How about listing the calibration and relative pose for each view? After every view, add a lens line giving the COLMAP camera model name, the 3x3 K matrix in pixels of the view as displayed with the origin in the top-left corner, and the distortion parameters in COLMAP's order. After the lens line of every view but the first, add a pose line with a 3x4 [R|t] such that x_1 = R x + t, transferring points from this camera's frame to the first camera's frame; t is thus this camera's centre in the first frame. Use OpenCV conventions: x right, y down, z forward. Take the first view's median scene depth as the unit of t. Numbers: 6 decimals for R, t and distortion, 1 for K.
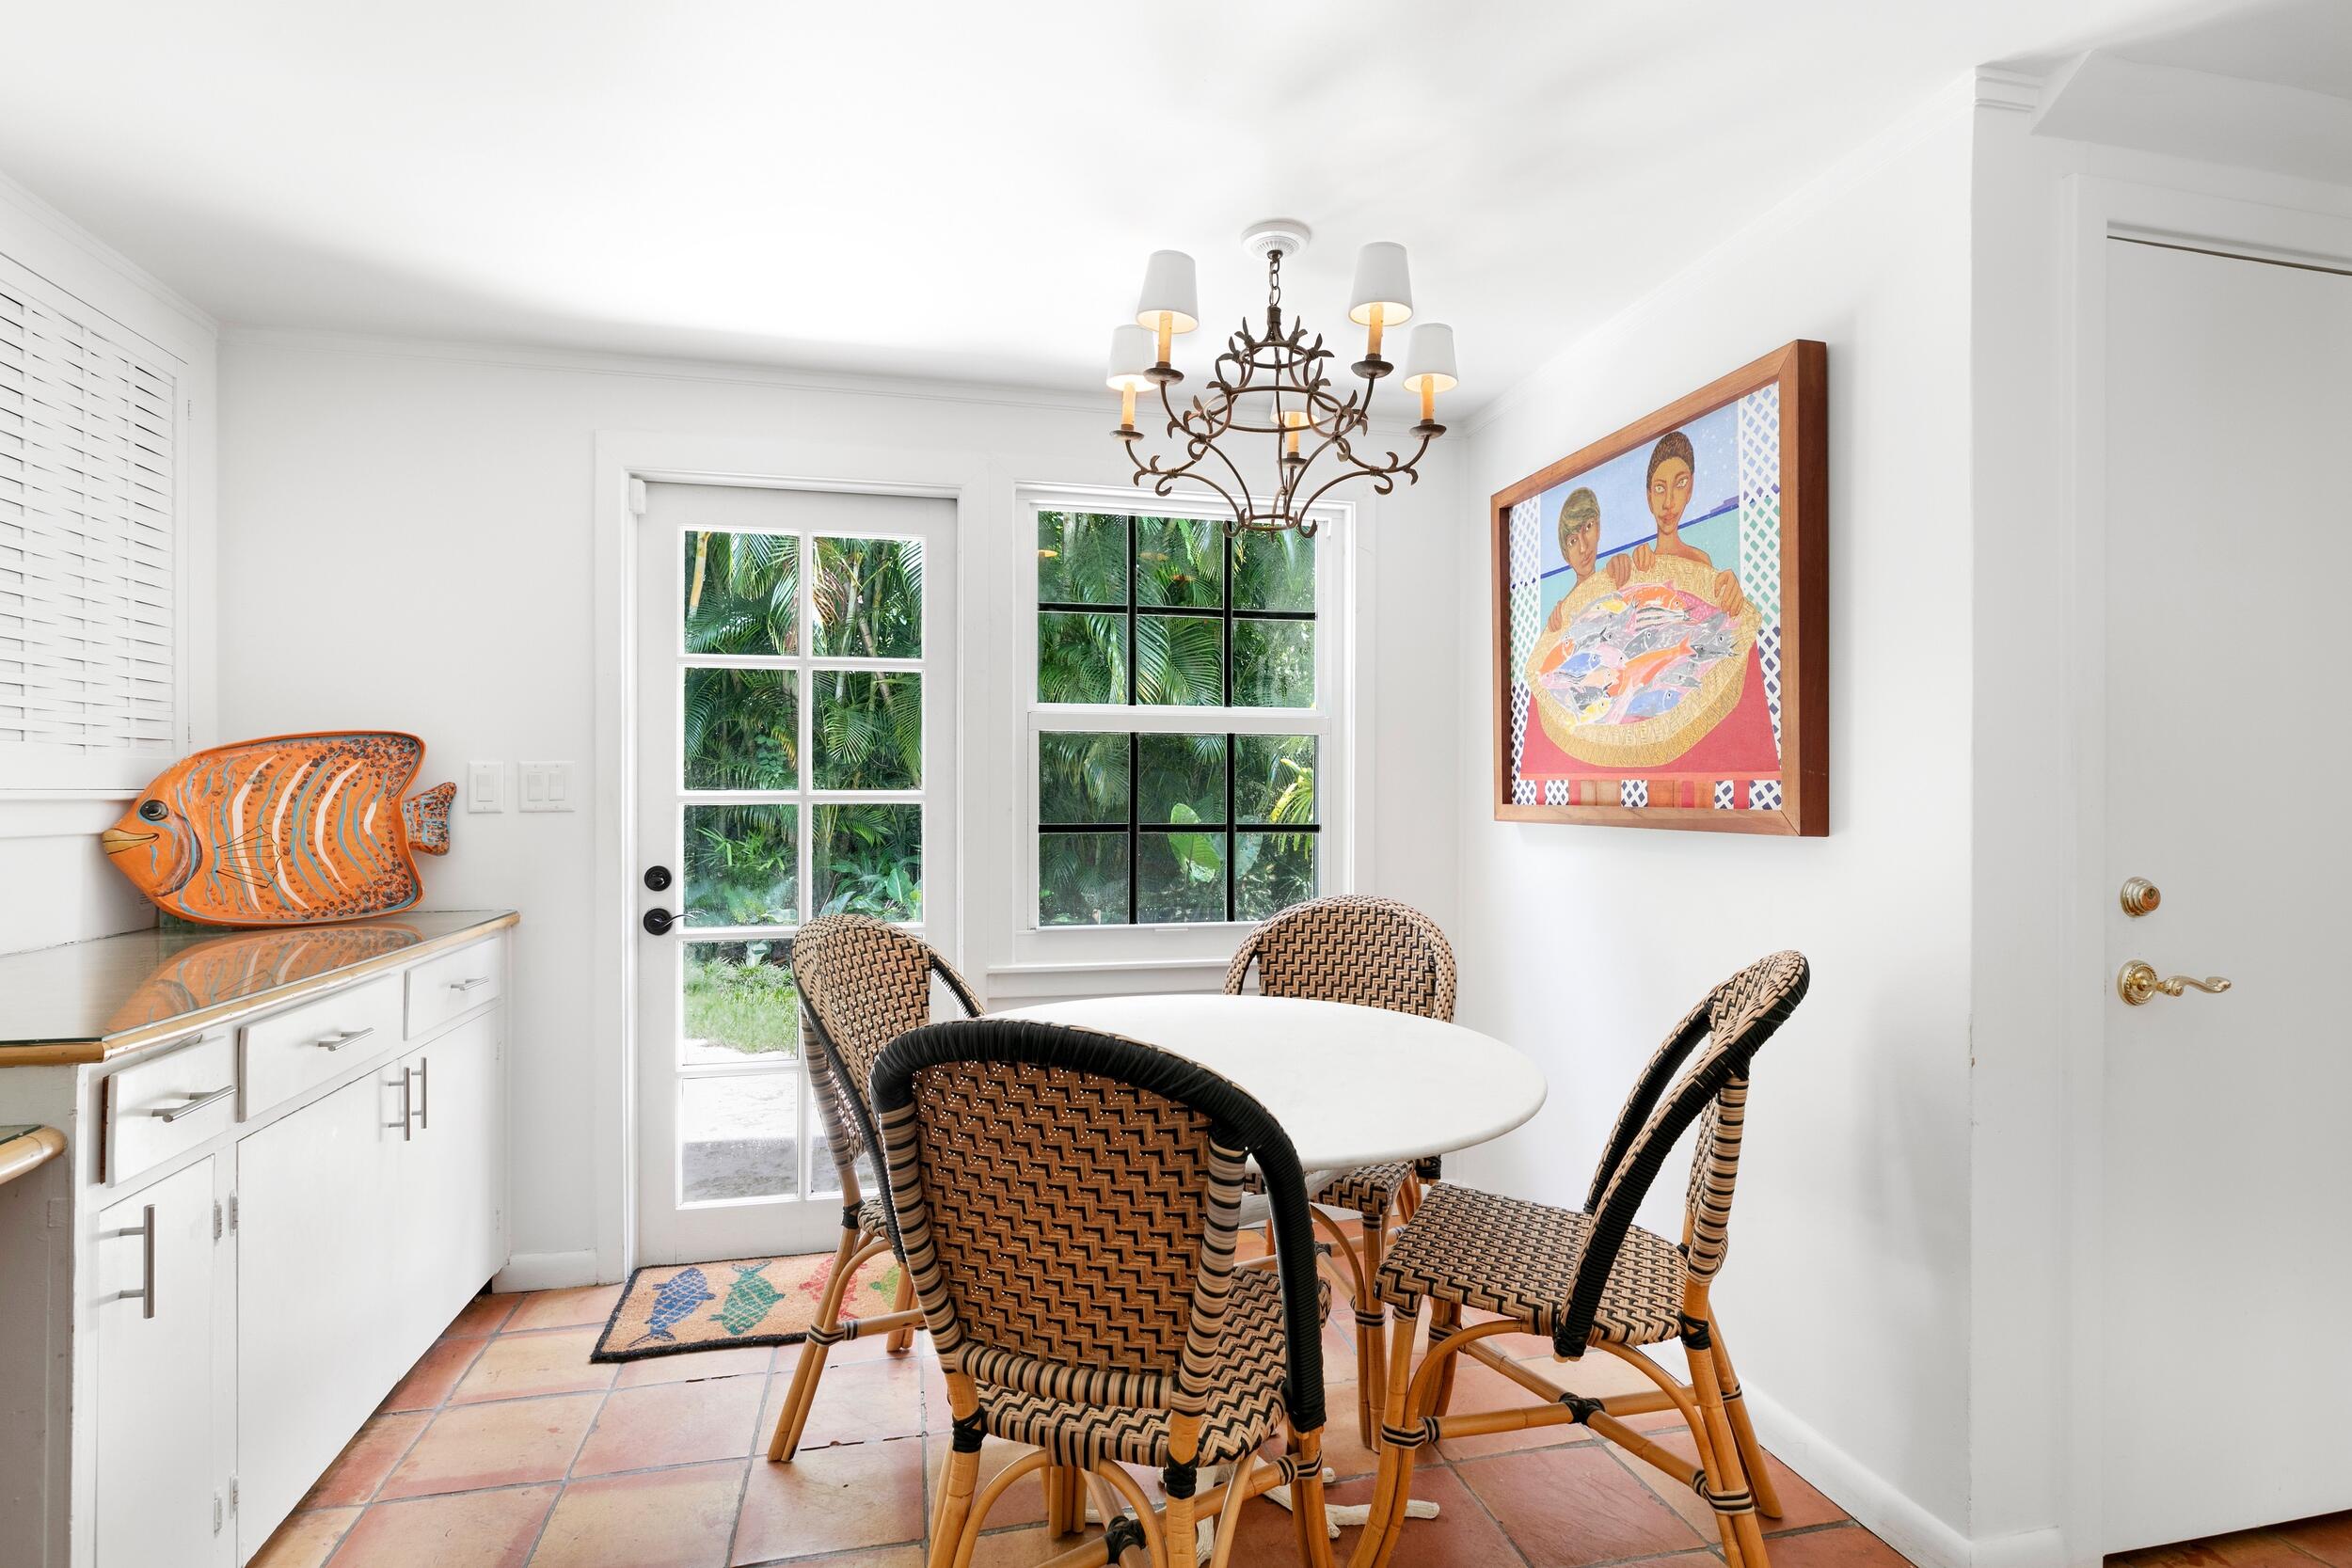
lens RADIAL K [[1143.0, 0, 1179.2], [0, 1143.0, 791.1], [0, 0, 1]] dist [-0.009420, 0.000707]
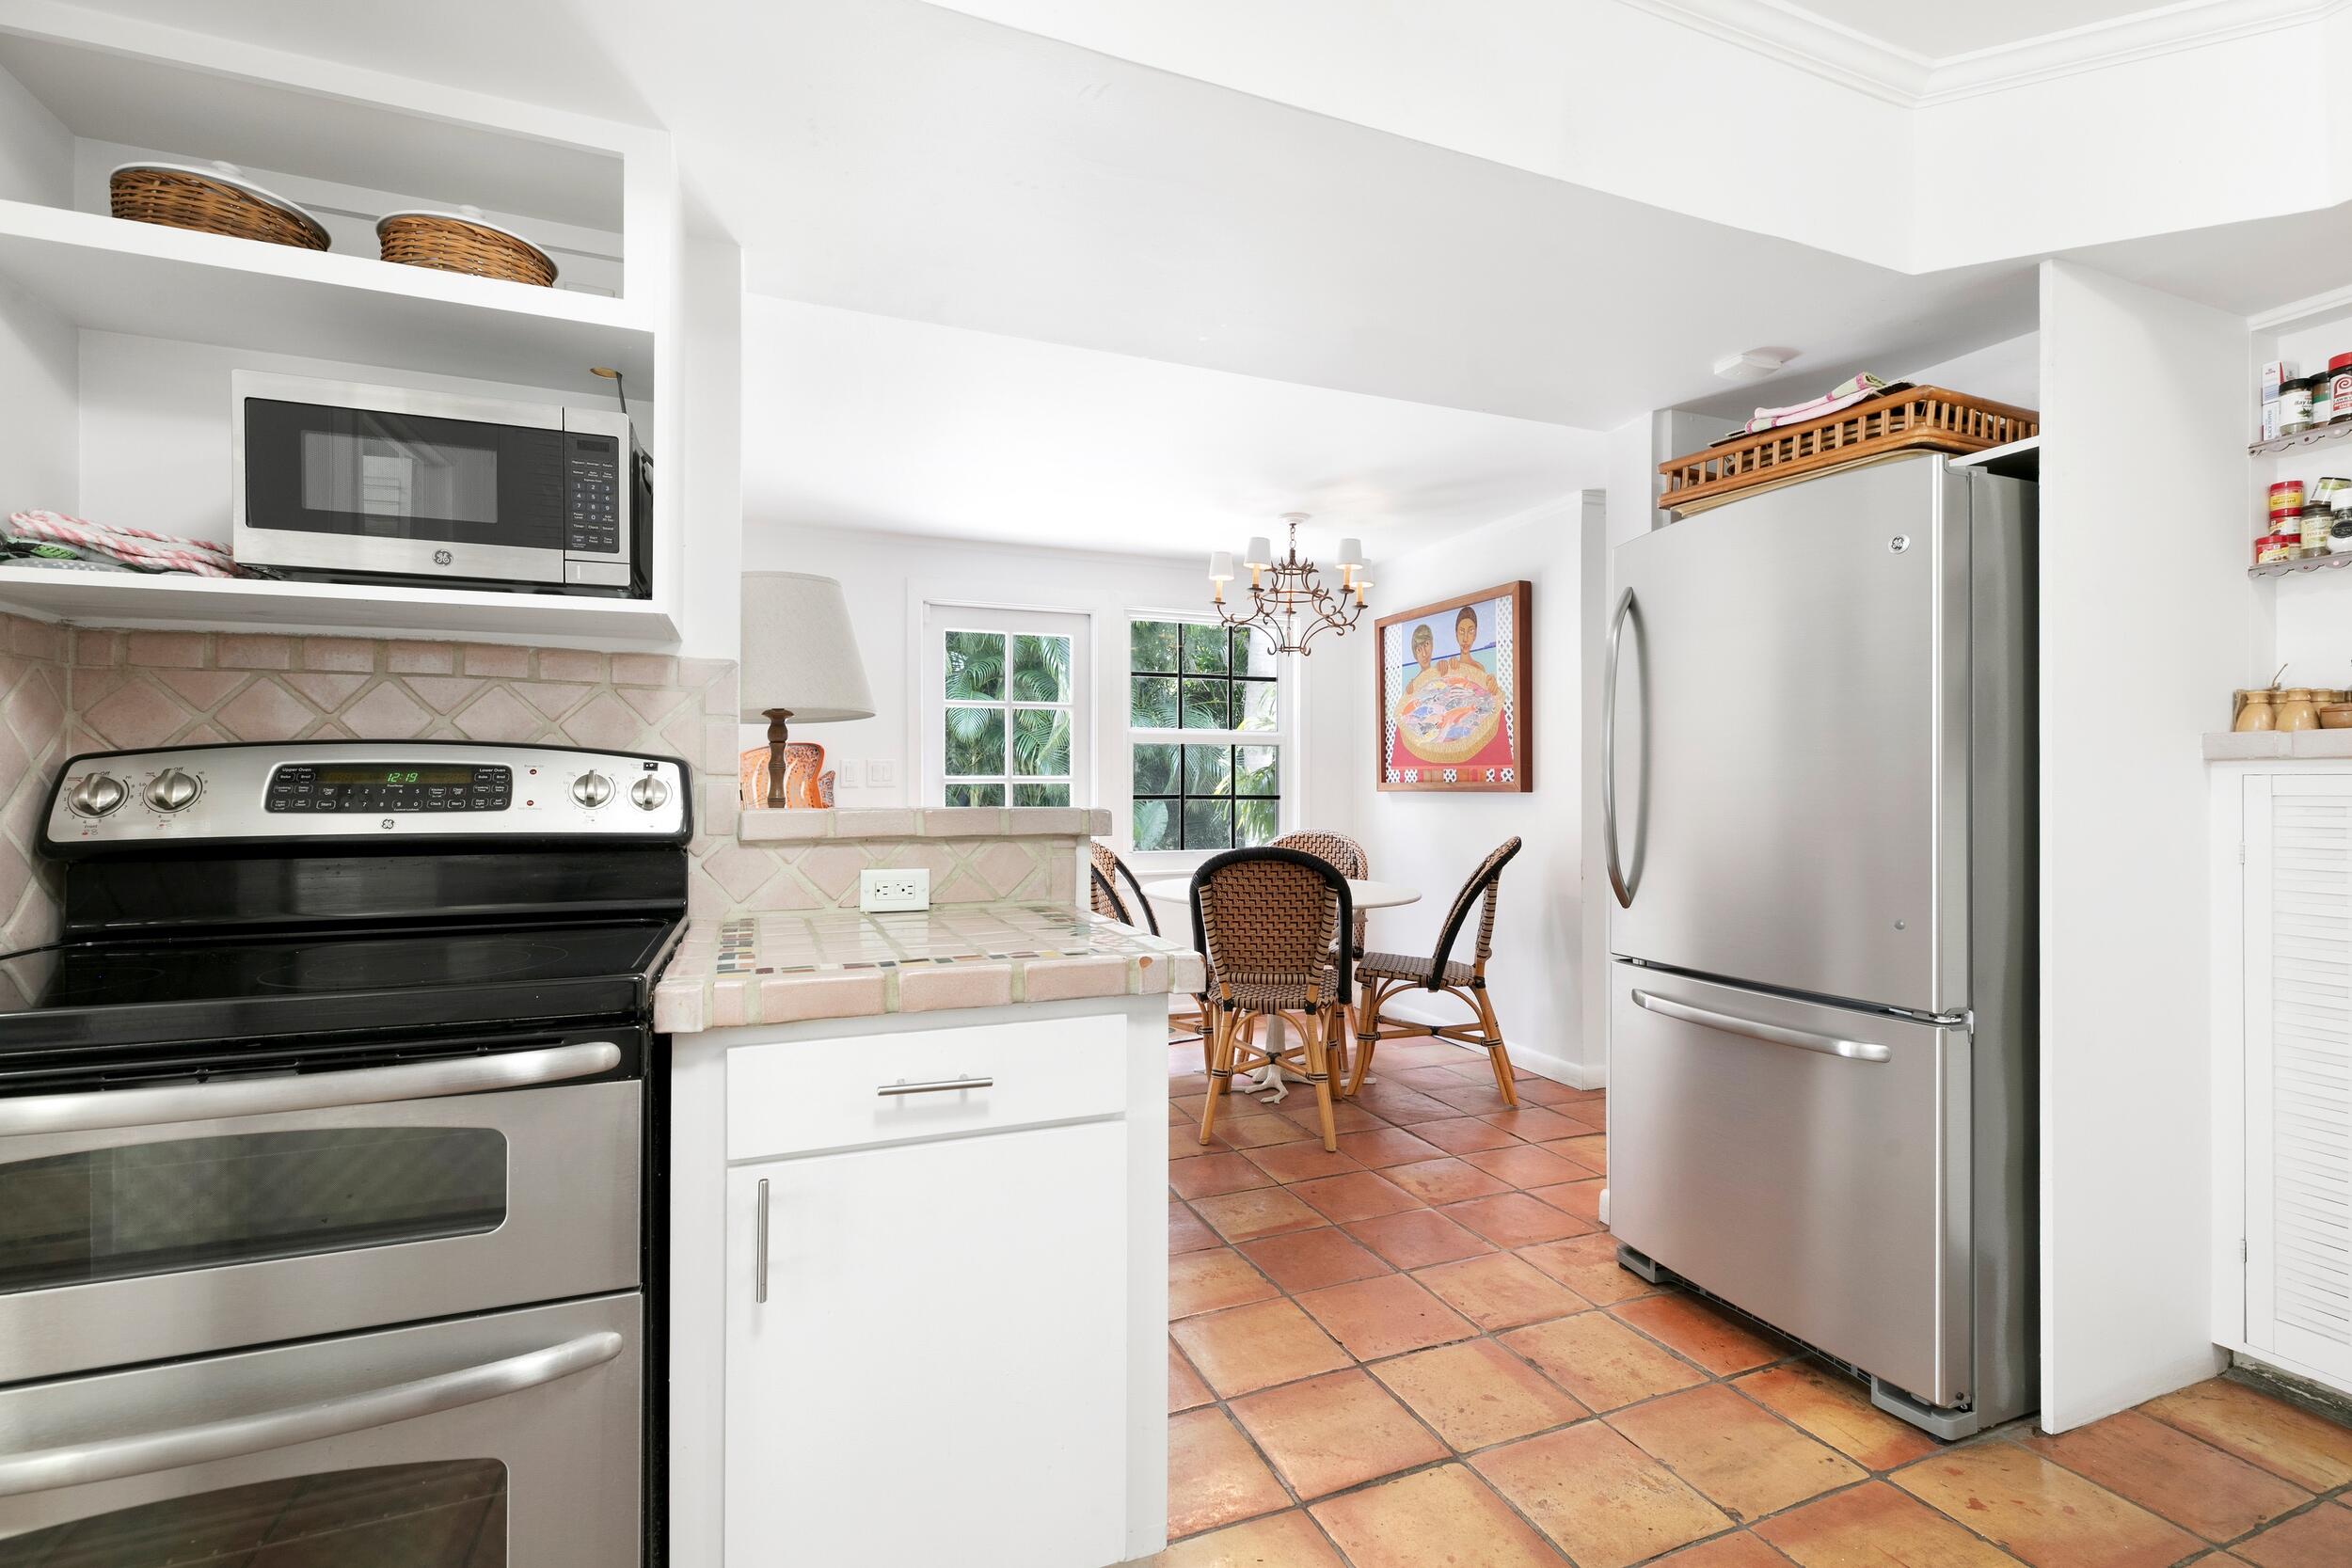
lens RADIAL K [[1056.2, 0, 1182.5], [0, 1056.2, 779.7], [0, 0, 1]] dist [0.002617, -0.000008]
pose [[0.987835, -0.001056, 0.155502, -0.380526], [0.002340, 0.999965, -0.008074, 0.023730], [-0.155488, 0.008339, 0.987803, -0.822833]]
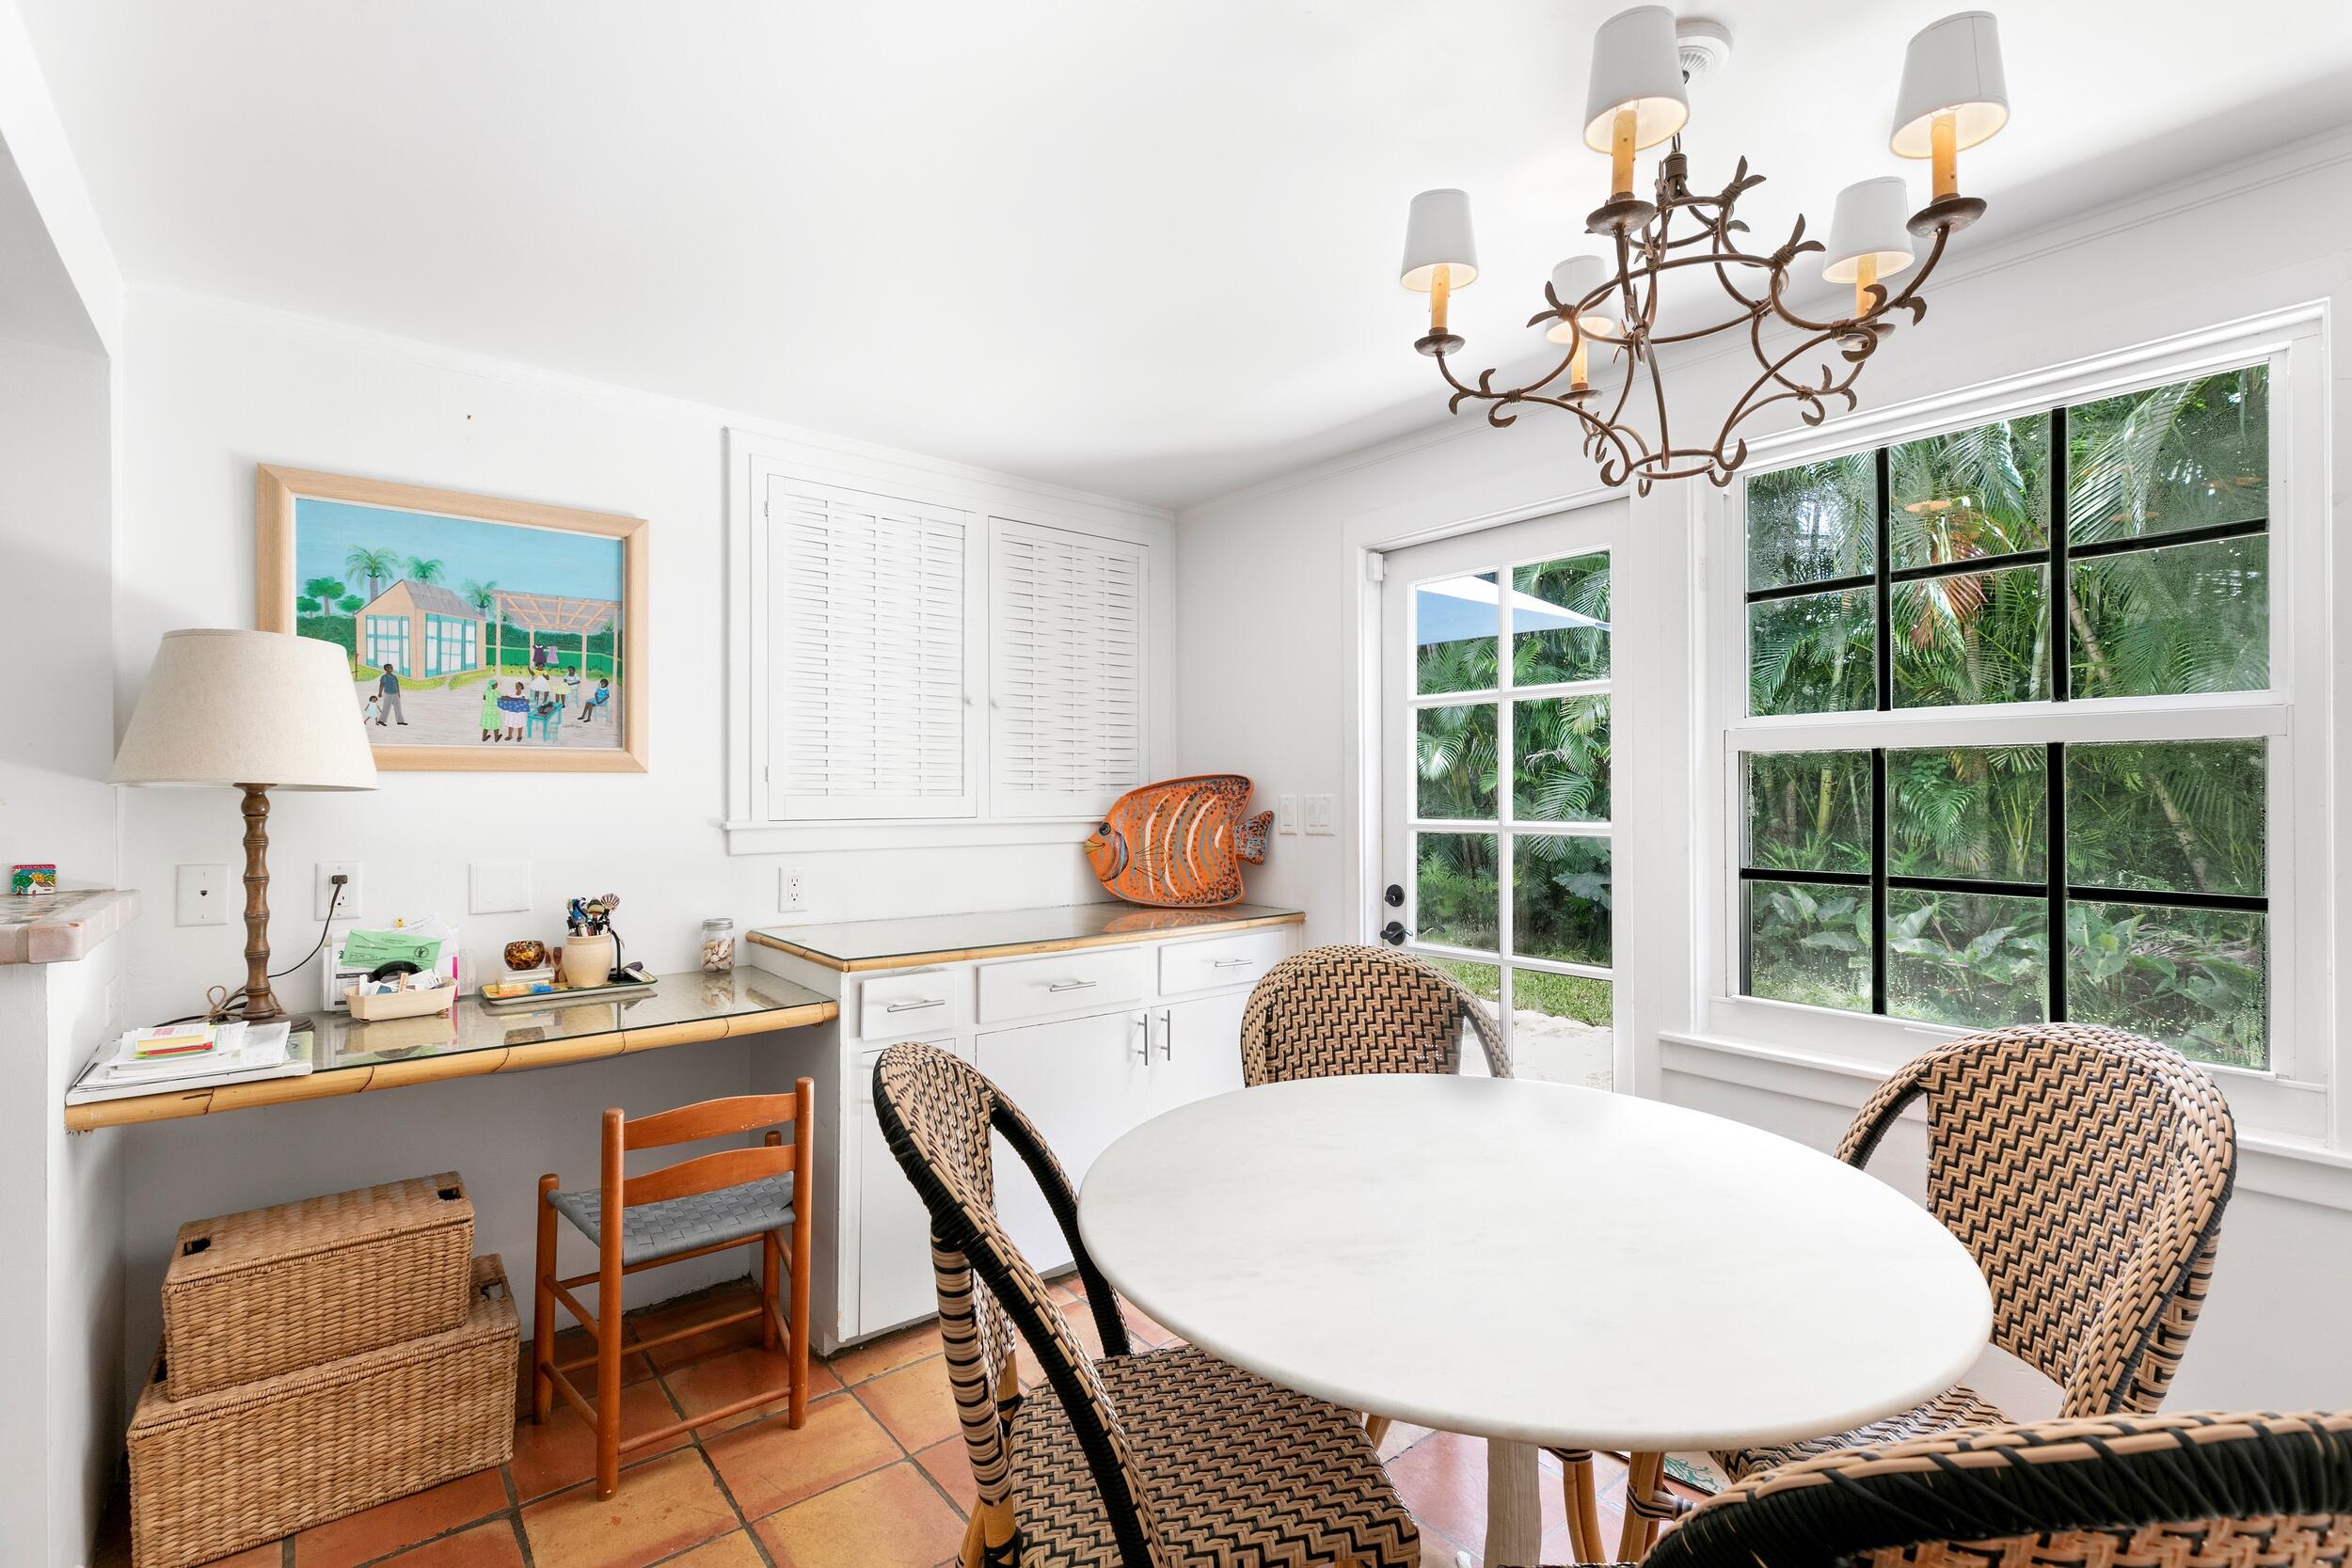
lens RADIAL K [[1056.2, 0, 1177.6], [0, 1056.2, 784.5], [0, 0, 1]] dist [0.002617, -0.000008]
pose [[0.438115, -0.009927, -0.898864, 0.465333], [0.001403, 0.999945, -0.010359, -0.028417], [0.898918, 0.003277, 0.438105, 0.389391]]
